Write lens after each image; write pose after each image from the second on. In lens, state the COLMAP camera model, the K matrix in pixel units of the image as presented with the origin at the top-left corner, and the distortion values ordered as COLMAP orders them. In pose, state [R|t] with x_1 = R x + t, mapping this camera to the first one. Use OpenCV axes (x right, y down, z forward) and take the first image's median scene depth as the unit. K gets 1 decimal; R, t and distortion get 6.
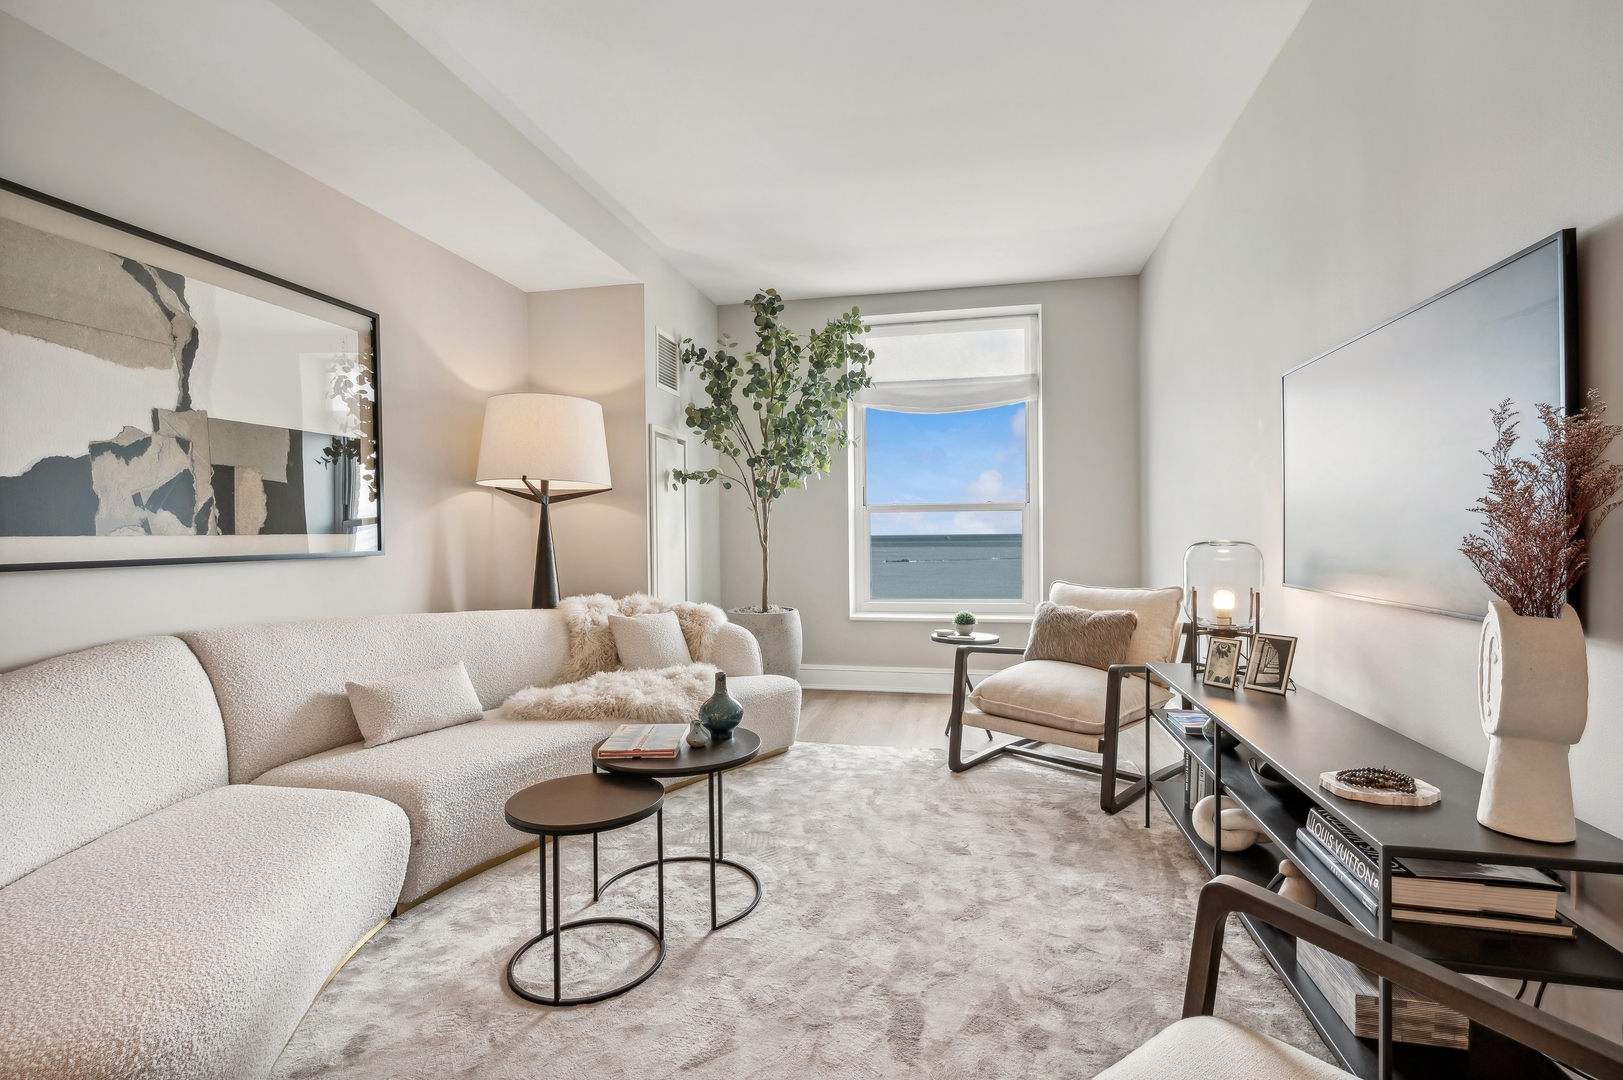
lens RADIAL K [[758.3, 0, 817.9], [0, 758.3, 536.5], [0, 0, 1]] dist [-0.004483, 0.000756]
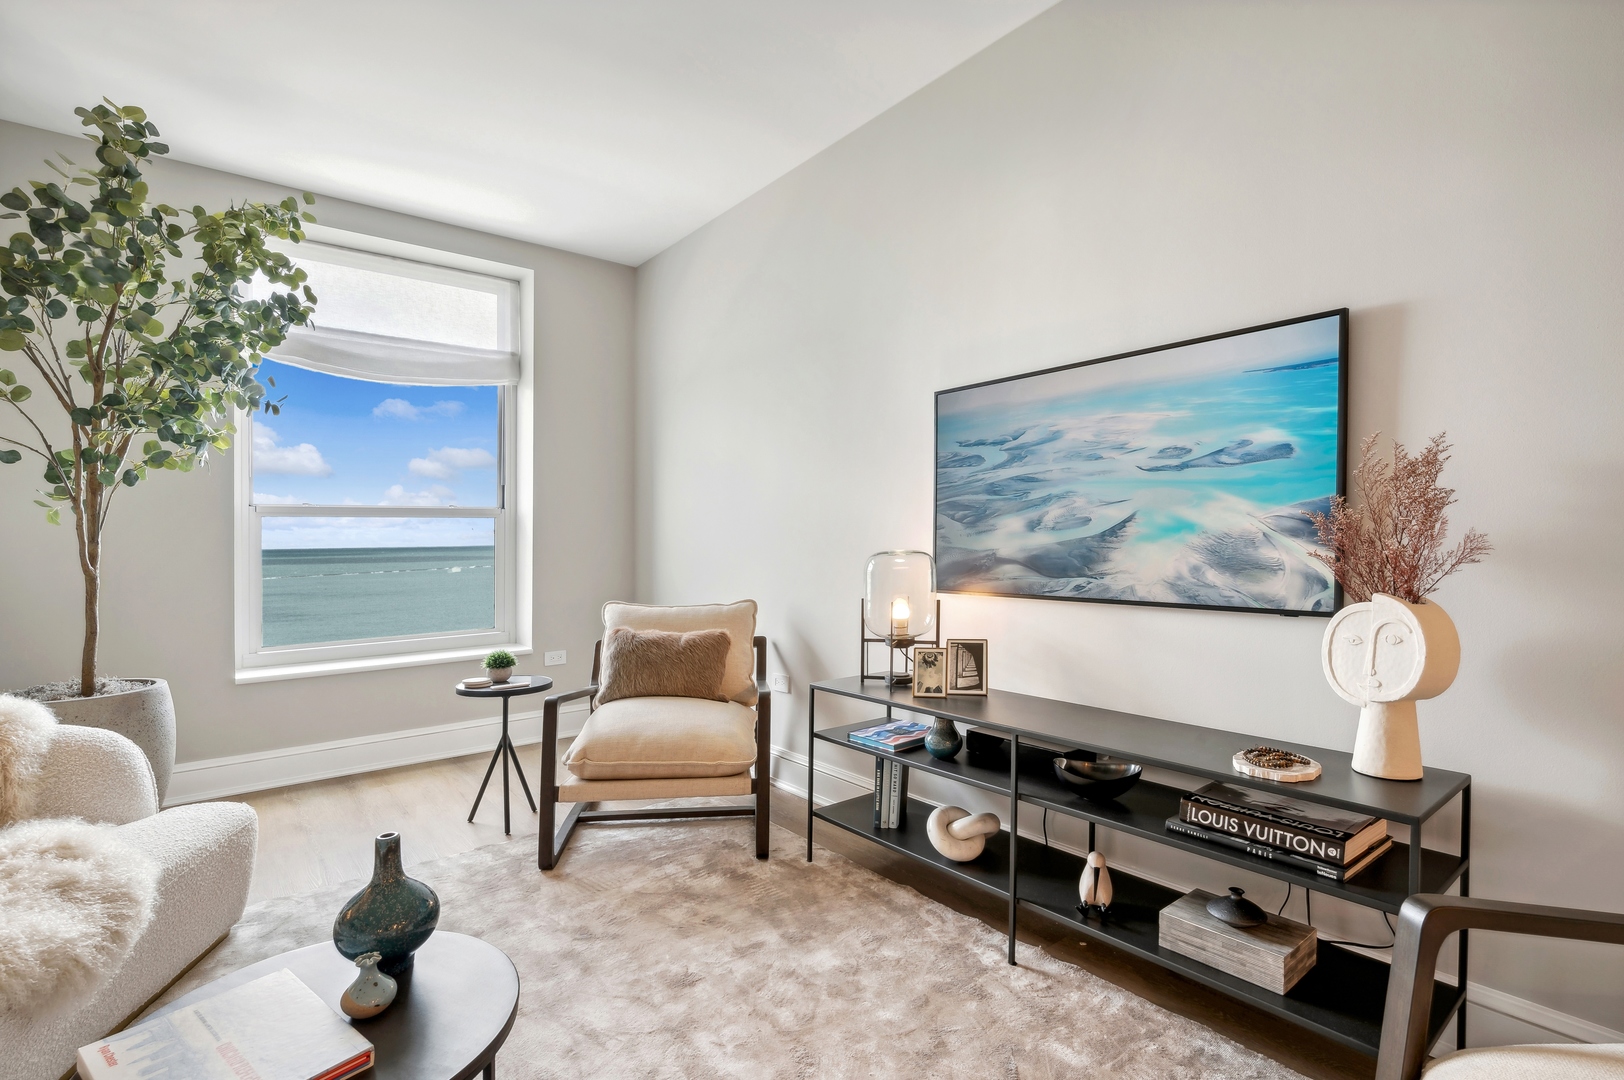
lens RADIAL K [[758.8, 0, 809.0], [0, 758.8, 543.2], [0, 0, 1]] dist [-0.004483, 0.000756]
pose [[0.625231, -0.004381, 0.780427, -0.234341], [0.010633, 0.999939, -0.002906, -0.001185], [-0.780367, 0.010115, 0.625240, 0.343210]]
